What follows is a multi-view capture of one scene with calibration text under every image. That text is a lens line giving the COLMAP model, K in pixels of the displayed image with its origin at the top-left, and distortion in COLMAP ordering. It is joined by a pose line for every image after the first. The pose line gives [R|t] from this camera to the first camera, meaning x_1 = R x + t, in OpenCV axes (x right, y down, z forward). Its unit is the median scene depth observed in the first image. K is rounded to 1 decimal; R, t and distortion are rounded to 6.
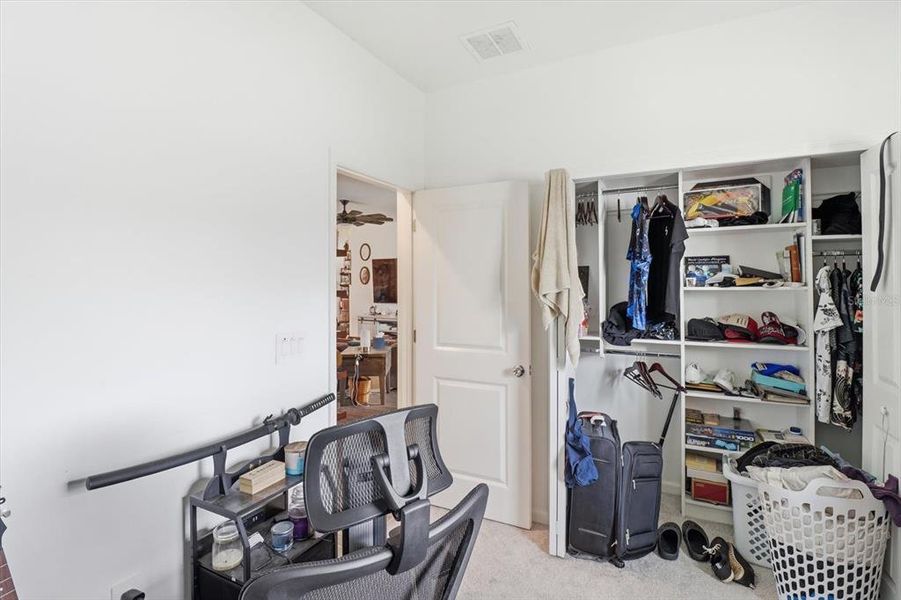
lens RADIAL K [[427.1, 0, 452.1], [0, 427.1, 292.0], [0, 0, 1]] dist [-0.008881, -0.004212]
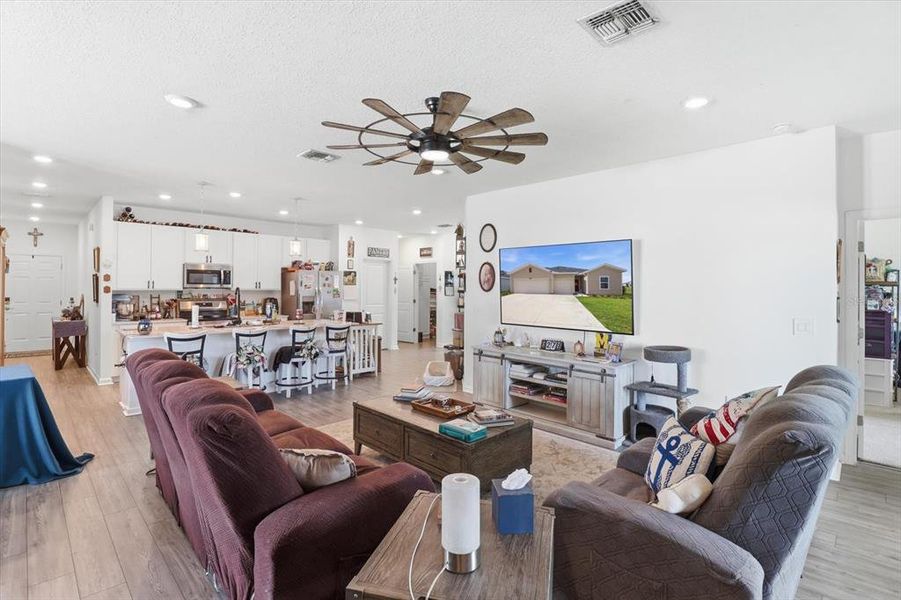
lens RADIAL K [[427.1, 0, 445.2], [0, 427.1, 284.5], [0, 0, 1]] dist [-0.008881, -0.004212]
pose [[0.950637, 0.008040, -0.310200, -0.074264], [-0.014789, 0.999702, -0.019410, -0.015412], [0.309951, 0.023040, 0.950473, 0.413553]]
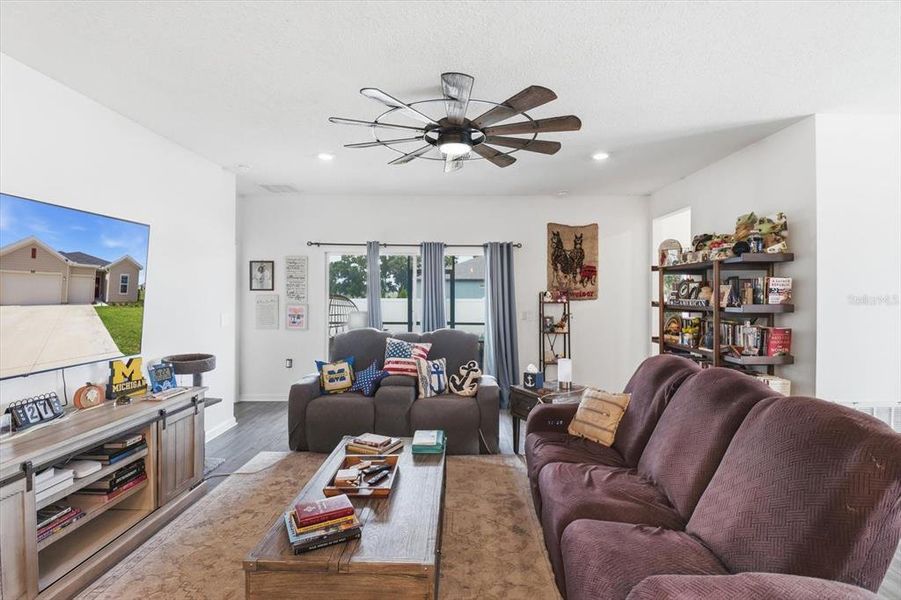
lens RADIAL K [[427.1, 0, 455.9], [0, 427.1, 285.5], [0, 0, 1]] dist [-0.008881, -0.004212]
pose [[-0.454760, 0.014283, 0.890499, -0.432659], [0.011319, 0.999883, -0.010257, -0.021798], [-0.890542, 0.005415, -0.454869, 0.830641]]
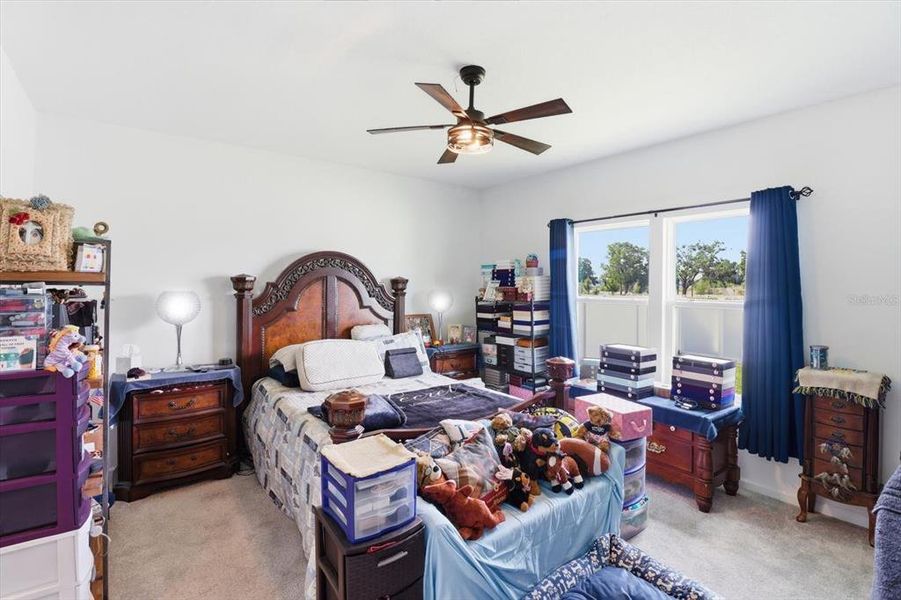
lens RADIAL K [[427.1, 0, 450.6], [0, 427.1, 291.5], [0, 0, 1]] dist [-0.008881, -0.004212]
pose [[0.431409, -0.006440, 0.902134, 0.213337], [0.003633, 0.999979, 0.005401, -0.030451], [-0.902149, 0.000948, 0.431423, 0.895918]]
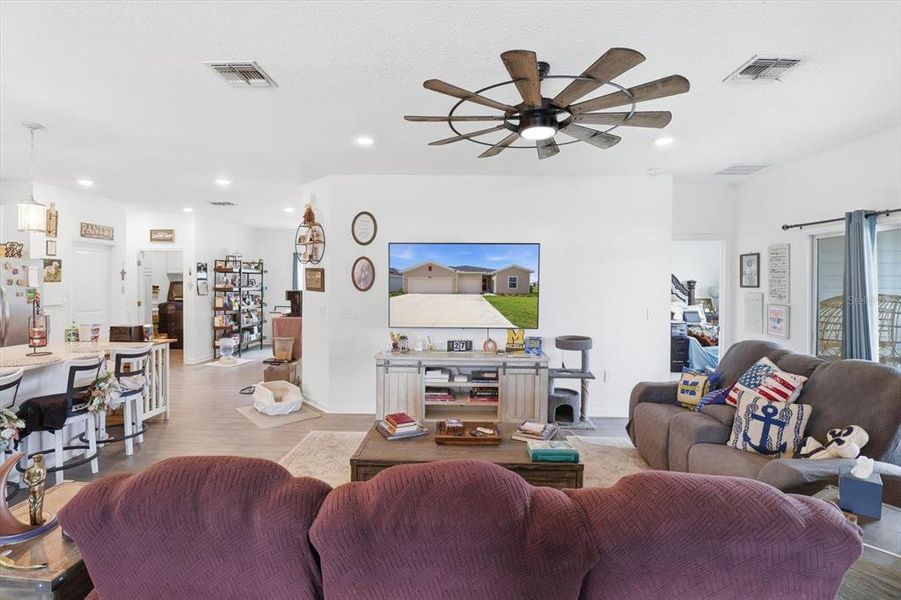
lens RADIAL K [[427.1, 0, 452.1], [0, 427.1, 292.6], [0, 0, 1]] dist [-0.008881, -0.004212]
pose [[0.899307, -0.001040, 0.437316, -0.334554], [-0.002721, 0.999965, 0.007972, -0.020931], [-0.437309, -0.008359, 0.899273, 0.493261]]
